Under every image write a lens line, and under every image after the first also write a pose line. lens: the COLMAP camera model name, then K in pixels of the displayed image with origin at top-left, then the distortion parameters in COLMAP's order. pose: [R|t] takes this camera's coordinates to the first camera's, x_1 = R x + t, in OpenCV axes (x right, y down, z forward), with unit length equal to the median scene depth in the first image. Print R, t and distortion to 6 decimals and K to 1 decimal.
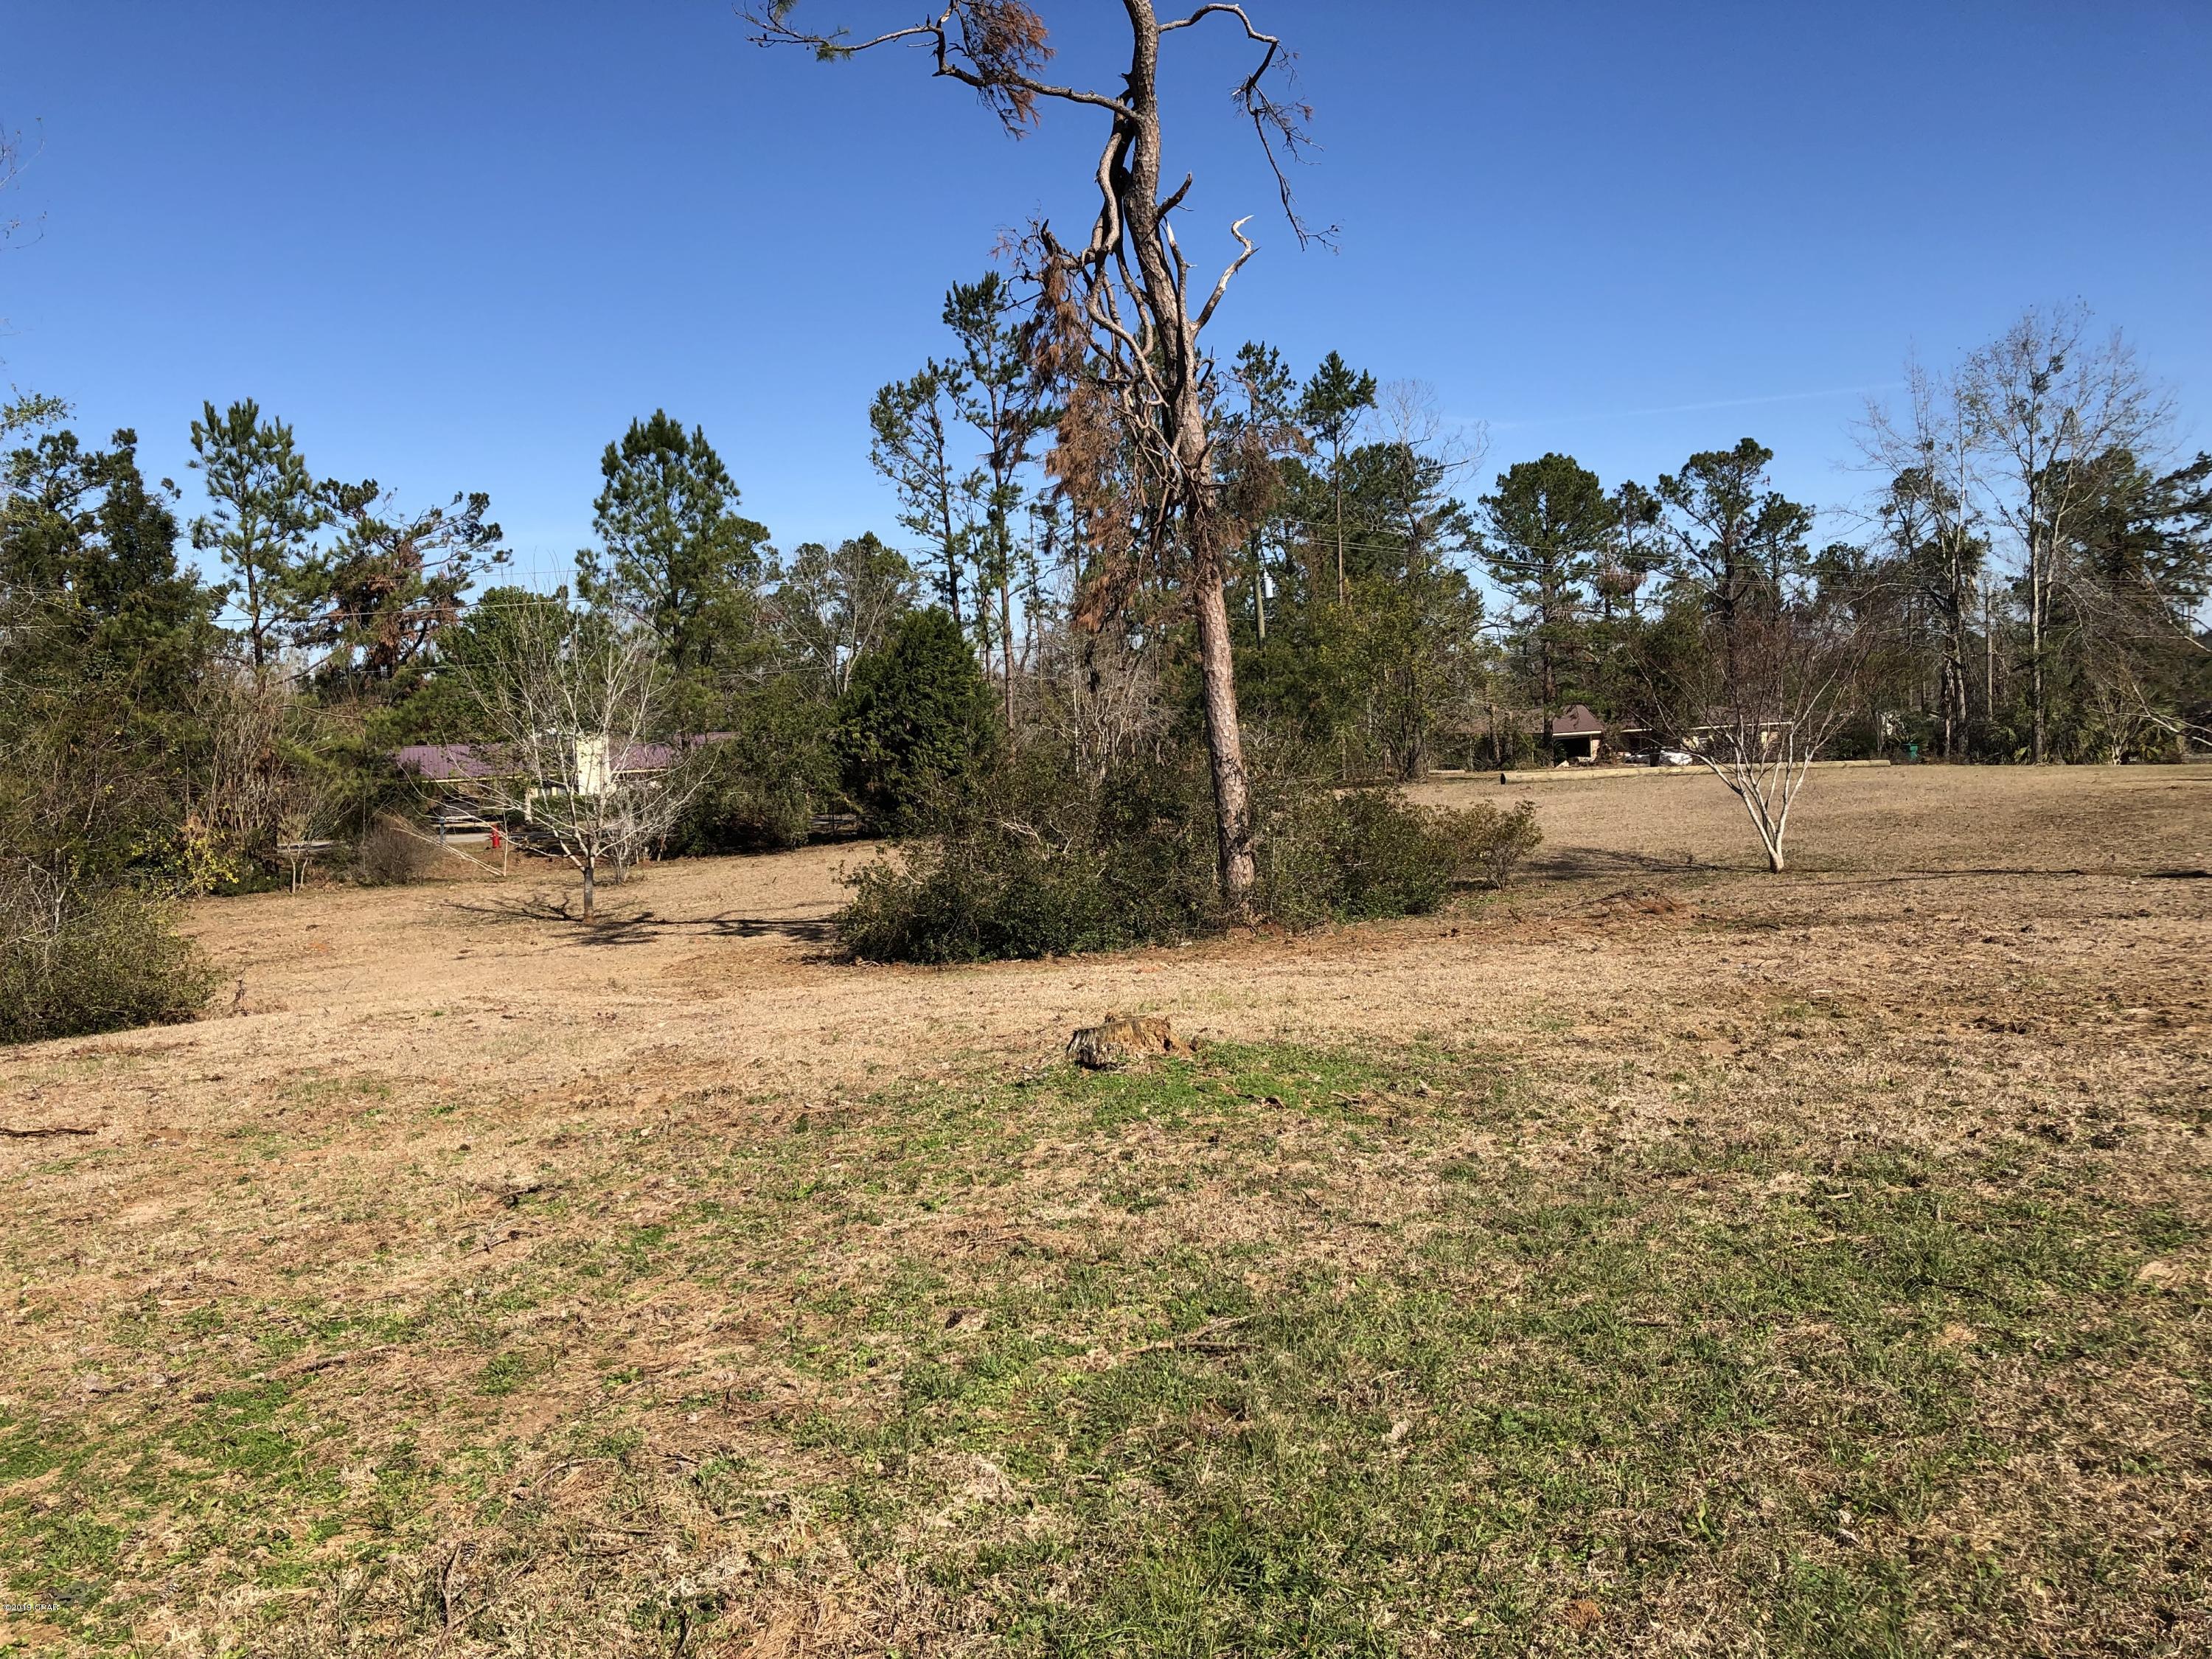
lens RADIAL K [[1821.5, 0, 1089.8], [0, 1821.5, 823.7], [0, 0, 1]] dist [0.044688, -0.037710]
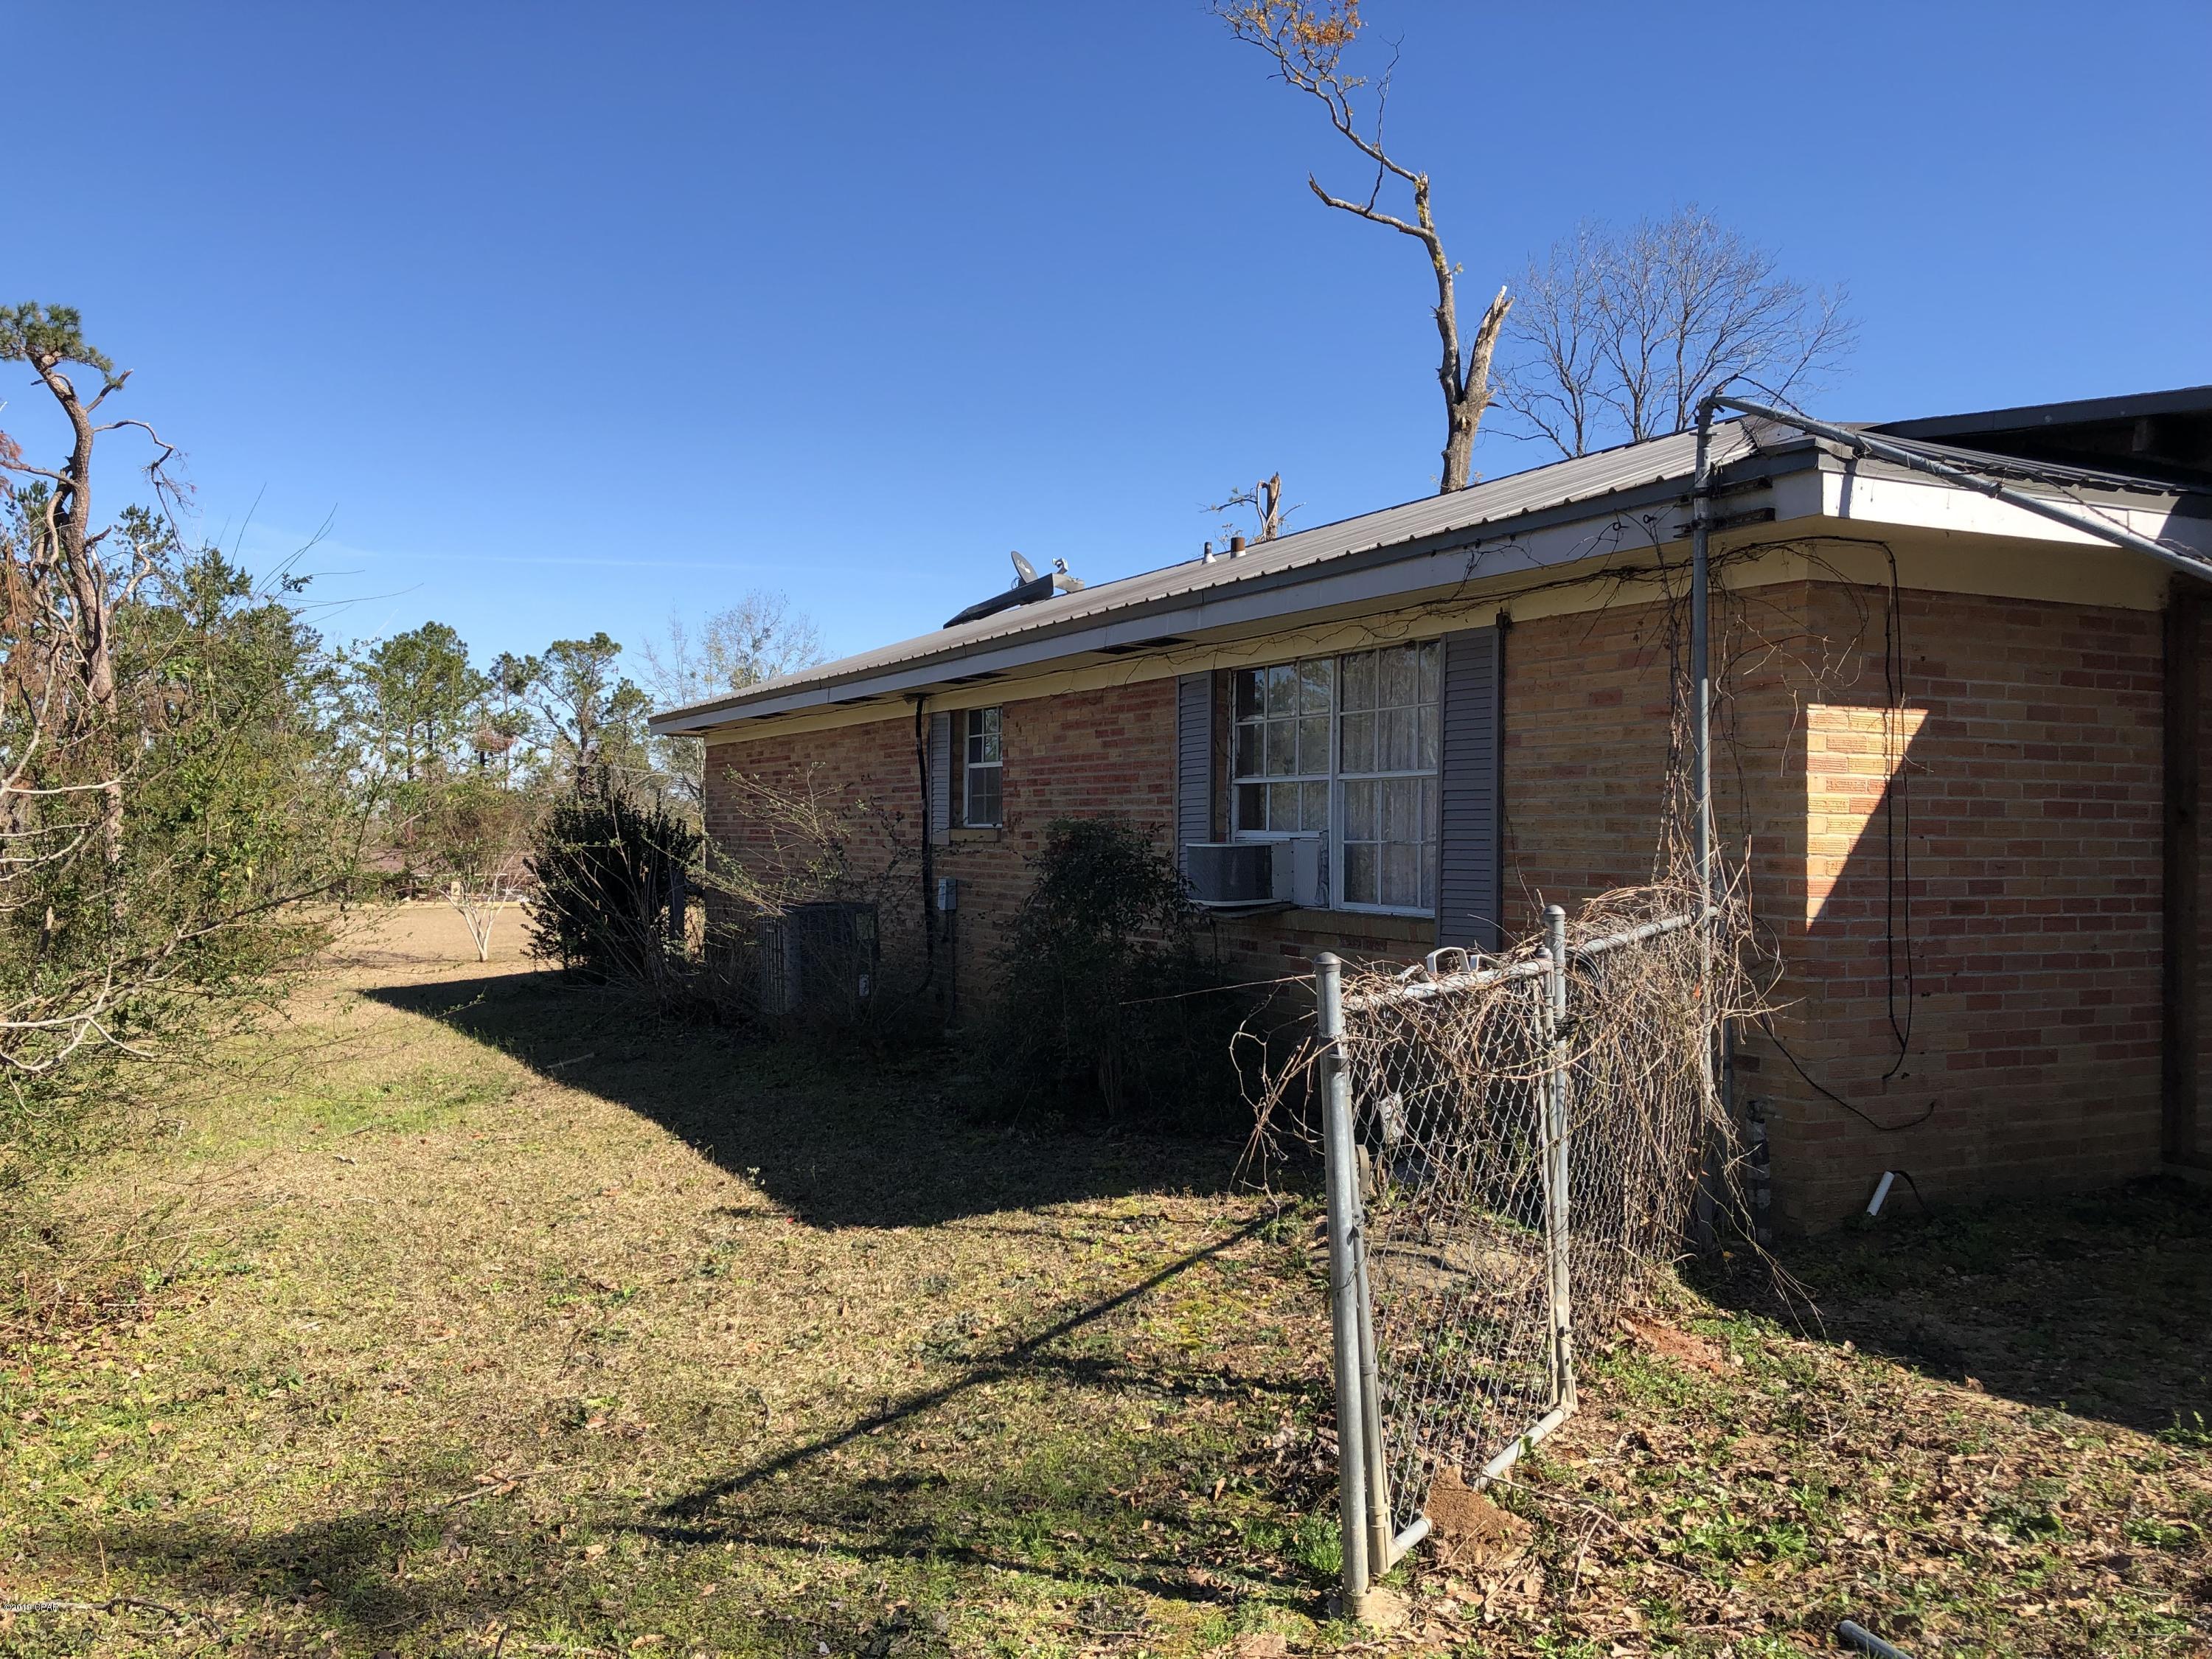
lens RADIAL K [[1821.5, 0, 1065.3], [0, 1821.5, 808.3], [0, 0, 1]] dist [0.044688, -0.037710]
pose [[0.840971, 0.060511, 0.537686, -0.037307], [-0.013344, 0.995744, -0.091189, 0.013867], [-0.540915, 0.069512, 0.838200, -0.318149]]
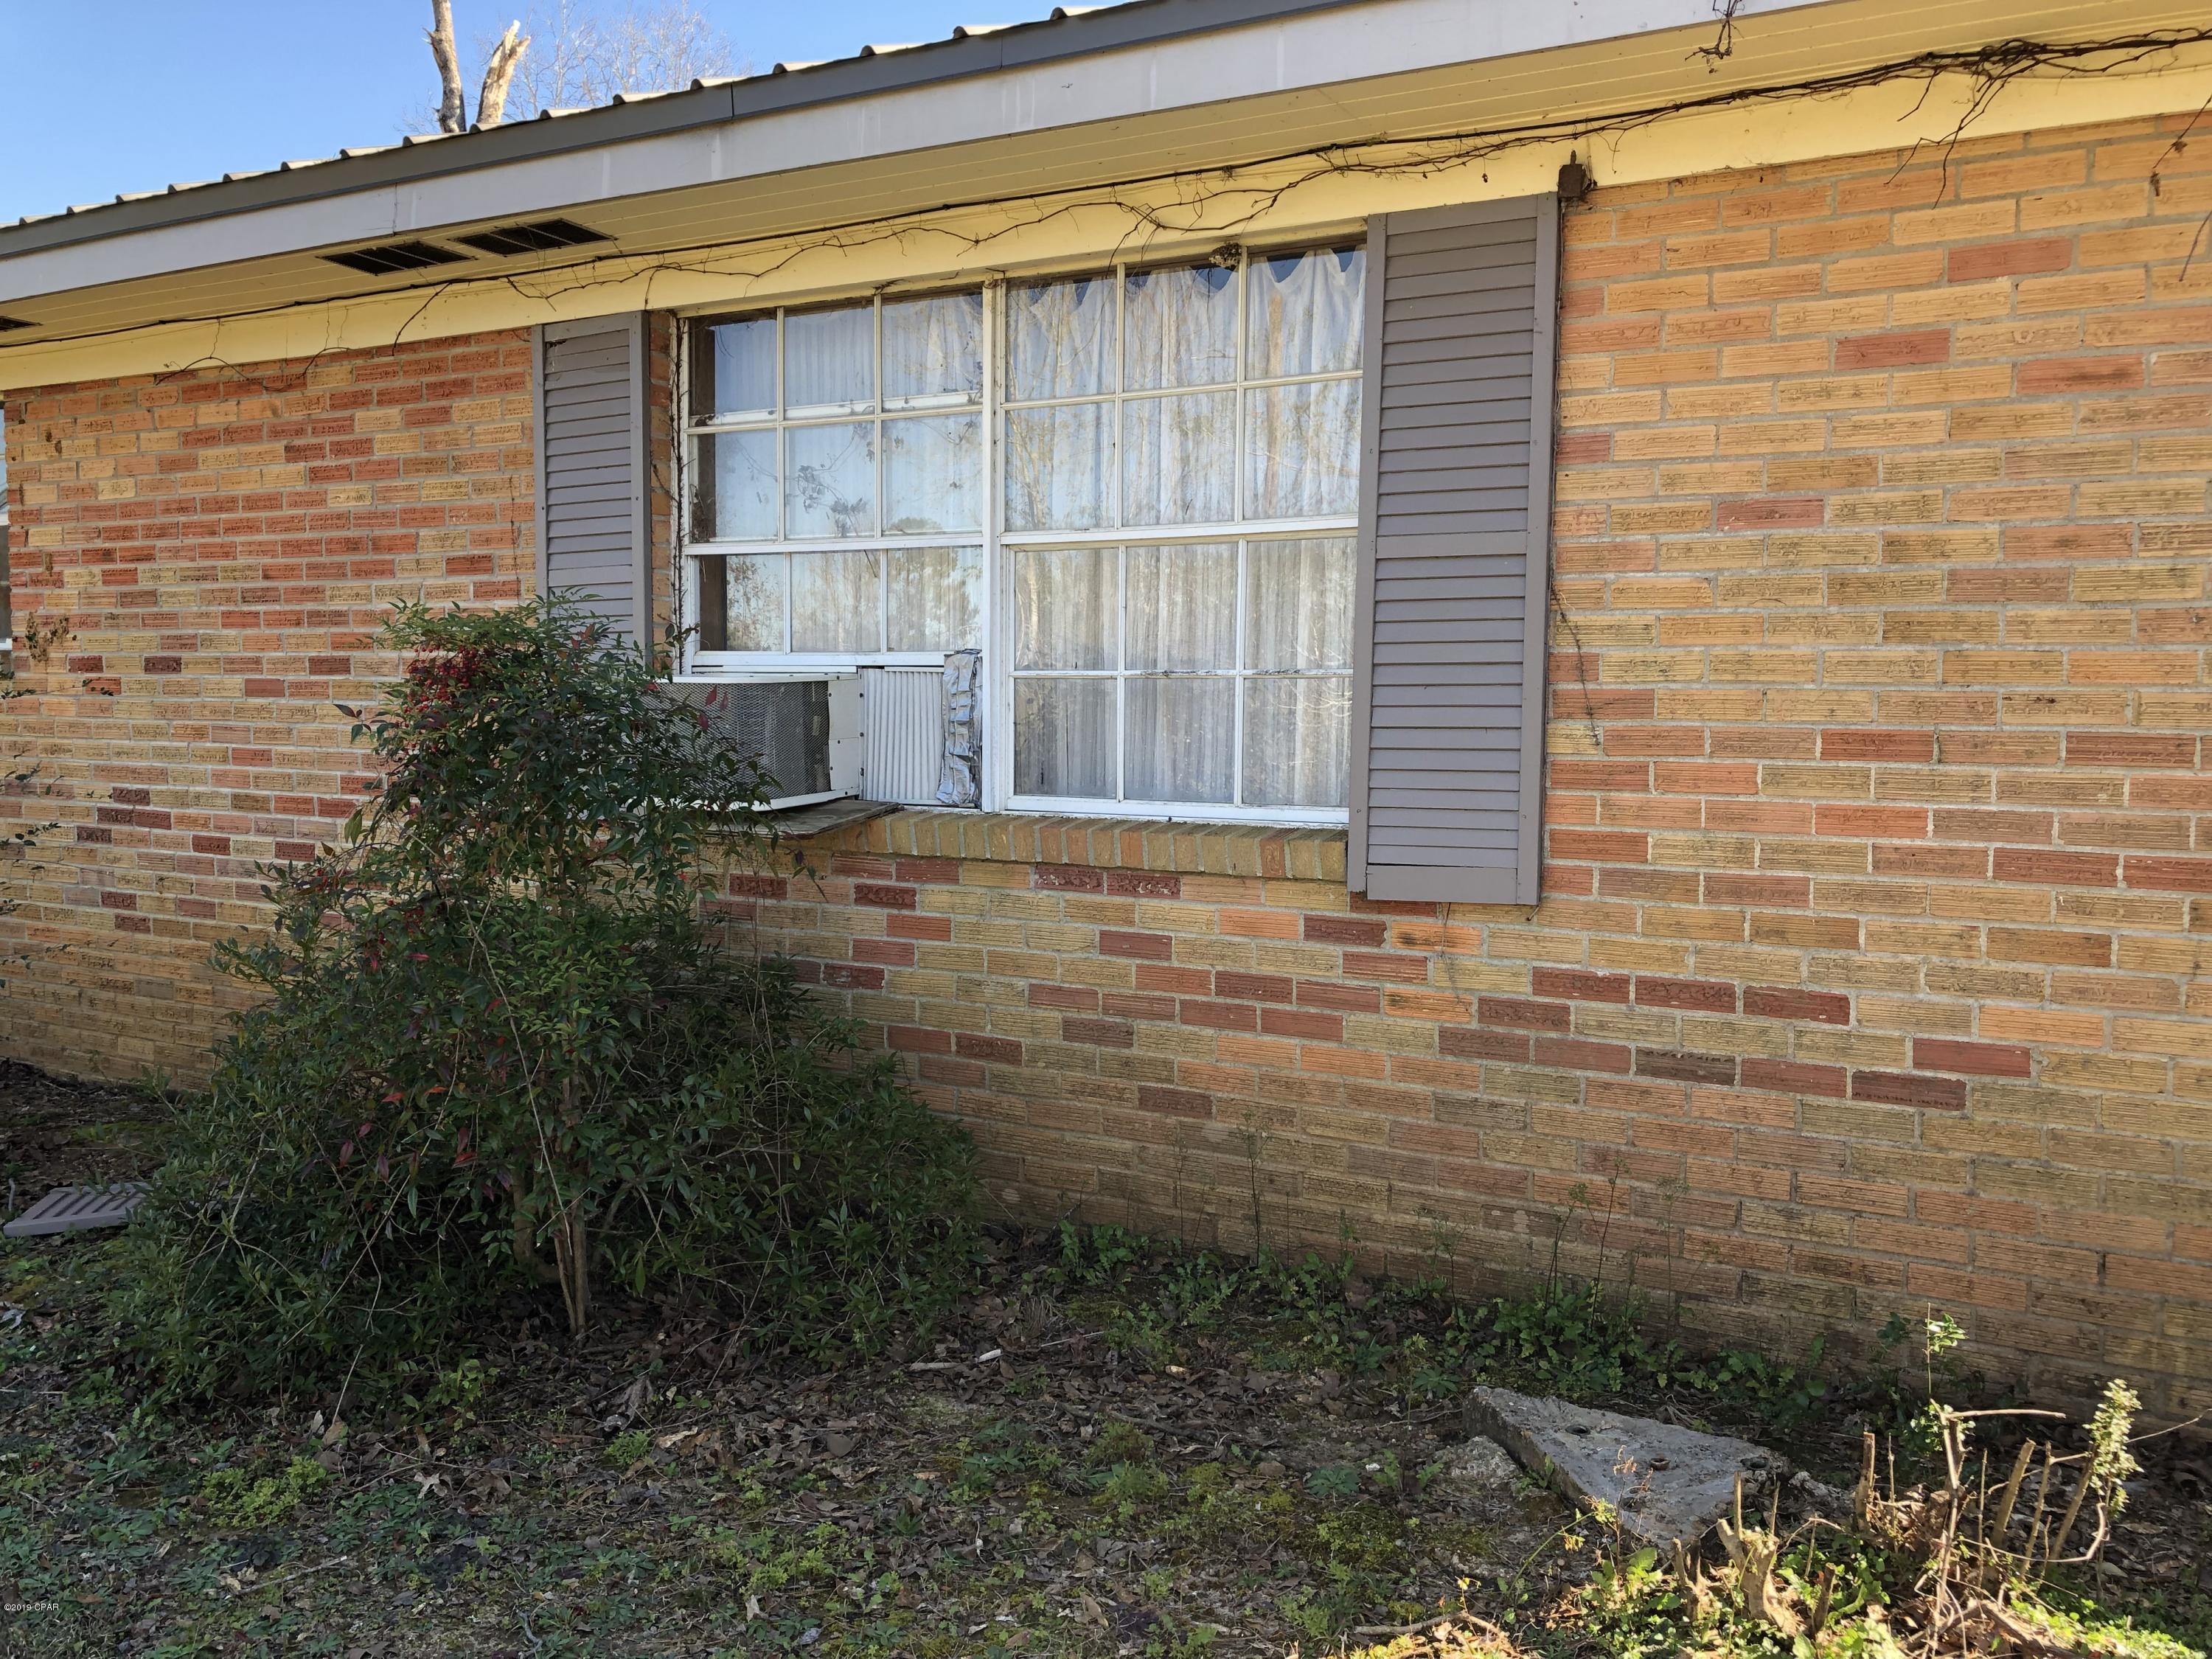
lens RADIAL K [[1821.5, 0, 1114.2], [0, 1821.5, 819.6], [0, 0, 1]] dist [0.044688, -0.037710]
pose [[0.382399, -0.009340, 0.923950, -0.004246], [0.029489, 0.999563, -0.002100, 0.008938], [-0.923526, 0.028050, 0.382508, -0.238039]]
